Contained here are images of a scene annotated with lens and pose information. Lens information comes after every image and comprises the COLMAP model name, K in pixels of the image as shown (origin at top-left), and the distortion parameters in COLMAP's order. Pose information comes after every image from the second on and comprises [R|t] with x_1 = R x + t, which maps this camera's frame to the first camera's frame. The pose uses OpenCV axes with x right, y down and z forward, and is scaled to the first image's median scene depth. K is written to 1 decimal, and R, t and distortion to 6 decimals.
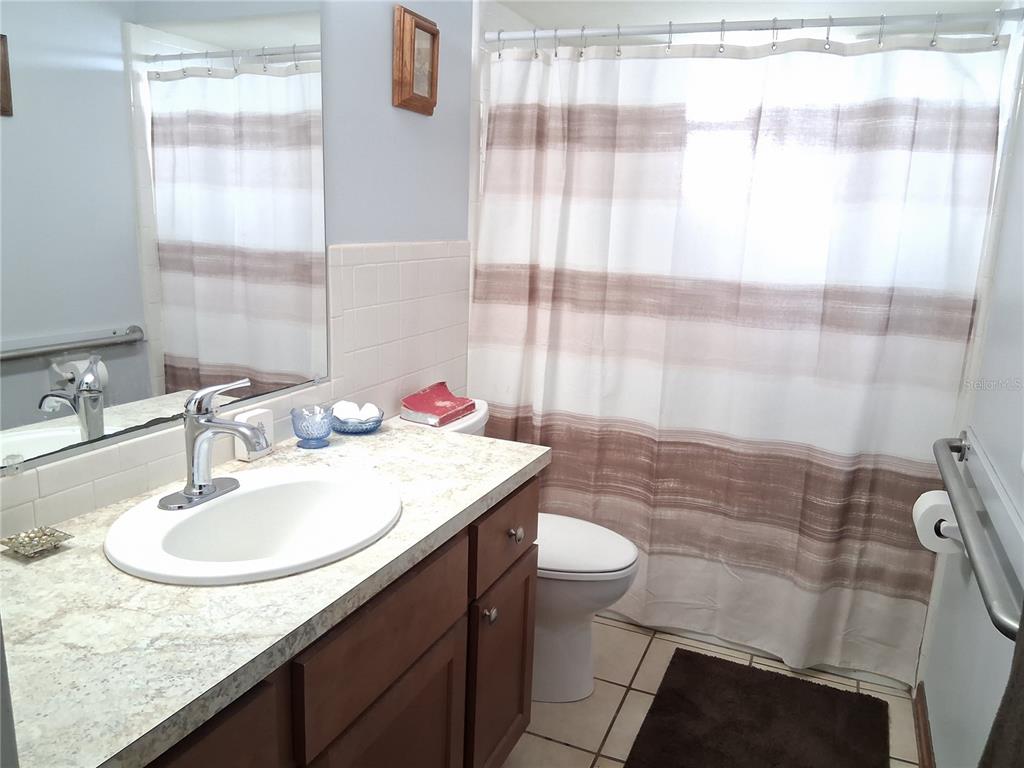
lens RADIAL K [[774.3, 0, 508.3], [0, 774.3, 387.1], [0, 0, 1]] dist [0.090518, -0.131455]
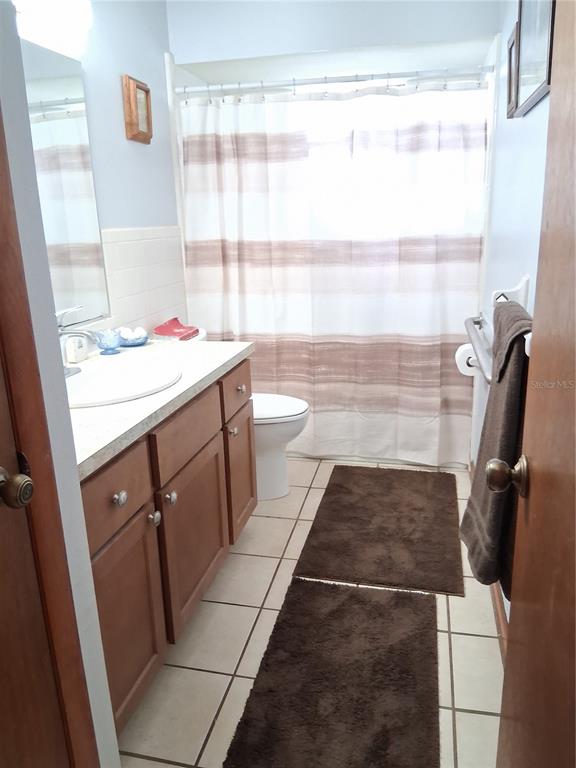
lens RADIAL K [[580.7, 0, 283.6], [0, 580.7, 384.5], [0, 0, 1]] dist [0.090518, -0.131455]
pose [[0.981560, -0.113000, 0.154180, -0.070281], [0.103755, 0.992359, 0.066767, 0.074326], [-0.160547, -0.049538, 0.985784, -0.215225]]
